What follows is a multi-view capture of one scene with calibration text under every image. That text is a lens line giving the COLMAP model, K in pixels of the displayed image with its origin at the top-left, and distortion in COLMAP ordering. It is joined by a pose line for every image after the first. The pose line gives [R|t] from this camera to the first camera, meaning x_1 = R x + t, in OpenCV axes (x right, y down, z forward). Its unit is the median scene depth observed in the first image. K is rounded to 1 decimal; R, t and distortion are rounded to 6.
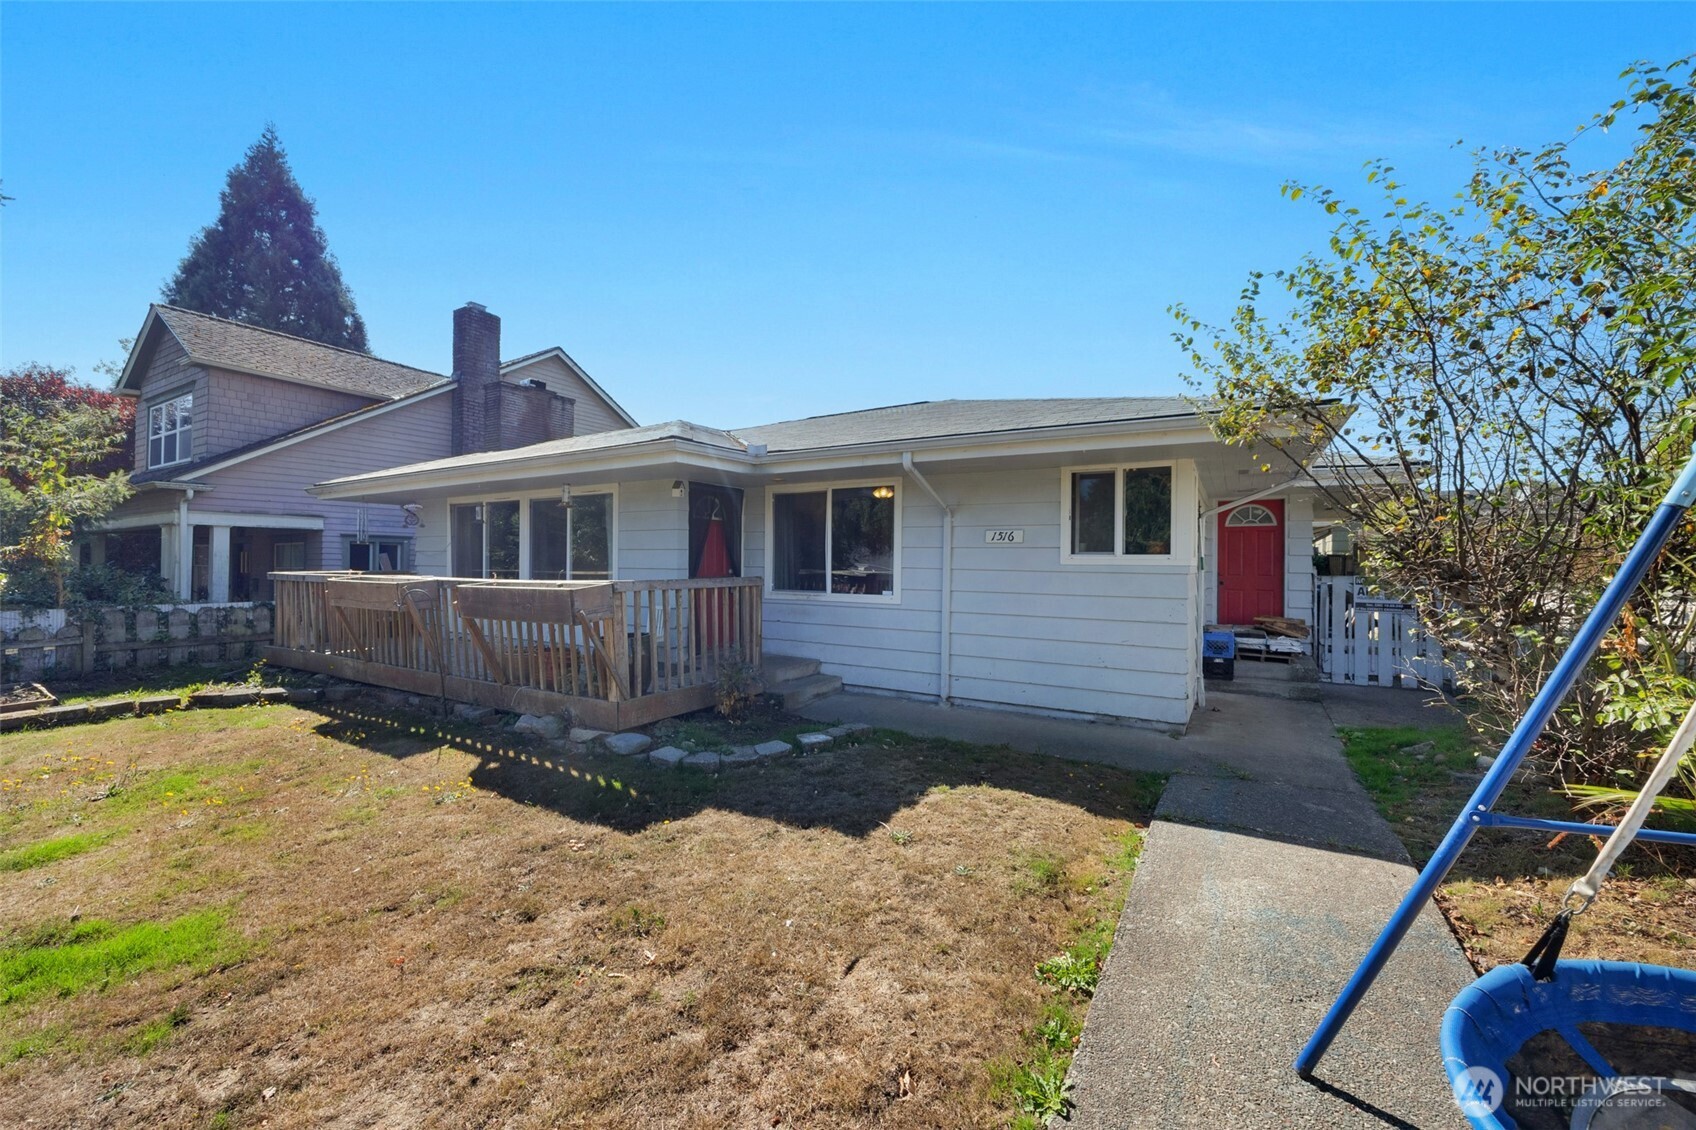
lens RADIAL K [[669.4, 0, 839.6], [0, 669.4, 569.5], [0, 0, 1]] dist [-0.002804, 0.001089]
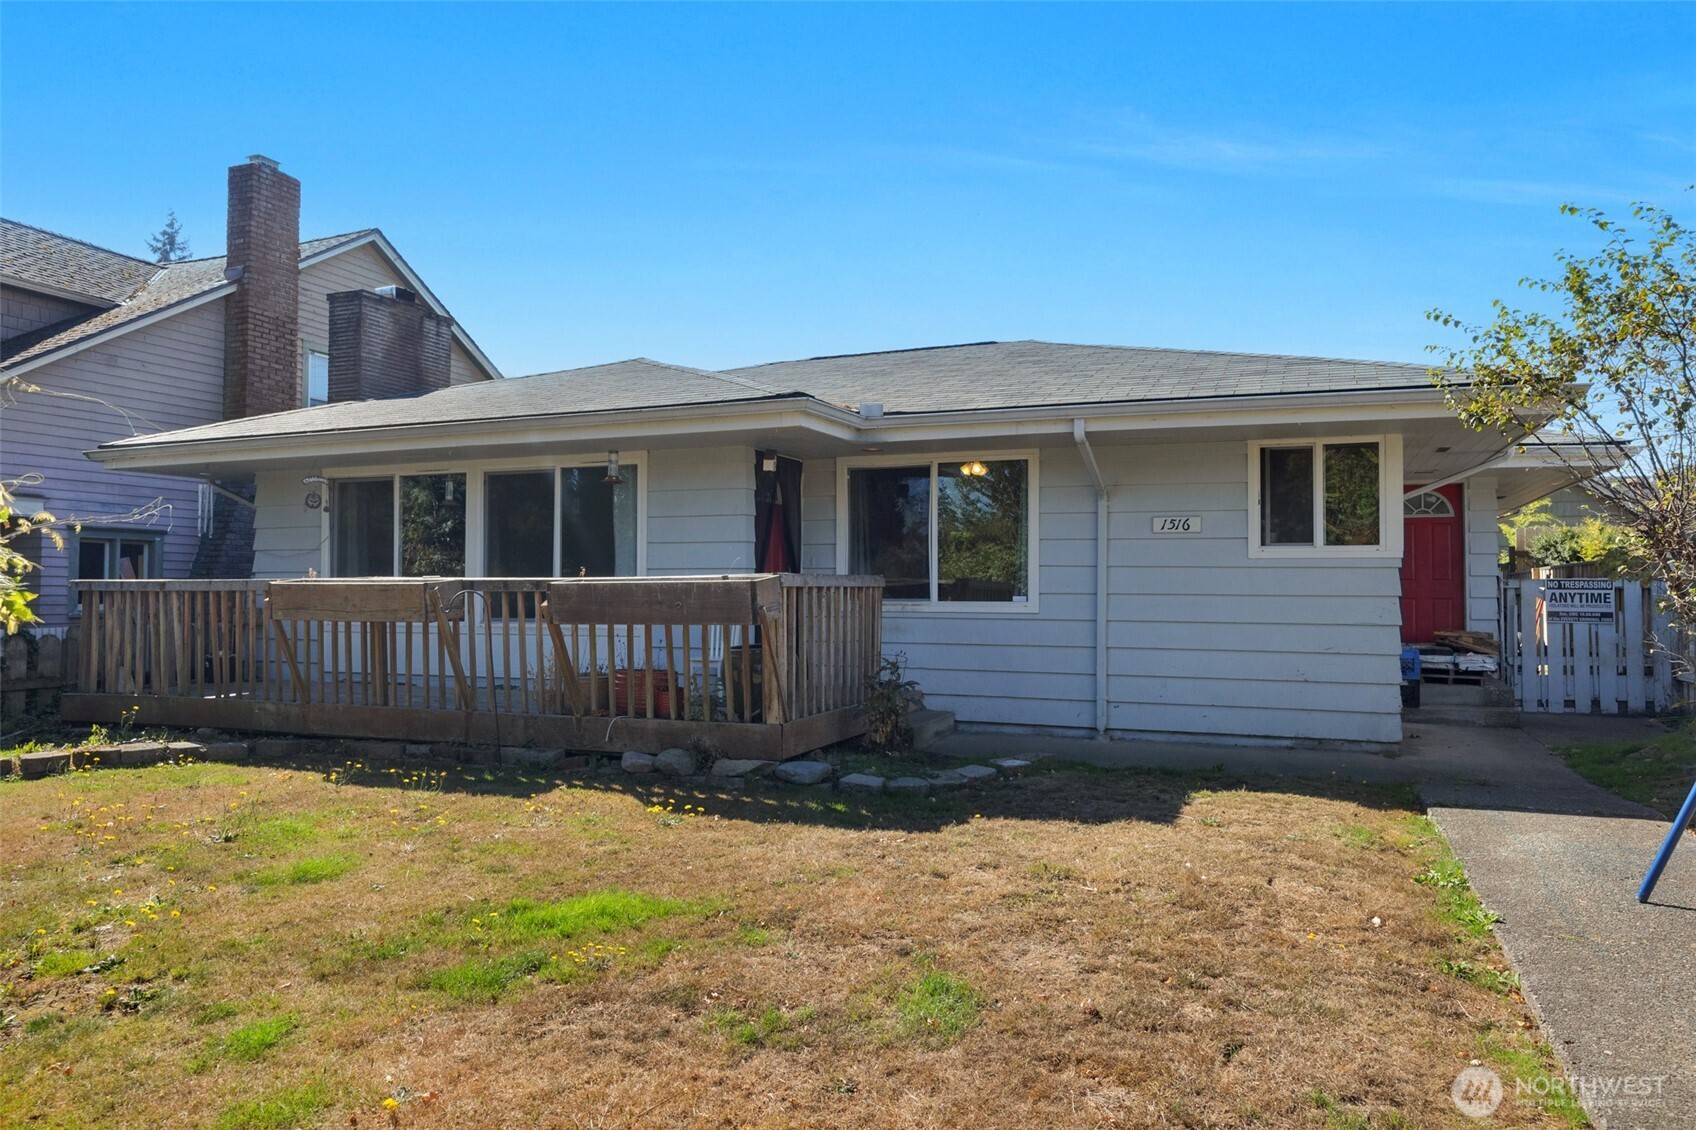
lens RADIAL K [[1182.8, 0, 848.6], [0, 1182.8, 572.5], [0, 0, 1]] dist [0.007758, -0.008180]
pose [[0.984147, -0.003280, 0.177325, -0.372424], [0.008199, 0.999601, -0.027012, 0.040805], [-0.177166, 0.028037, 0.983782, -0.310334]]
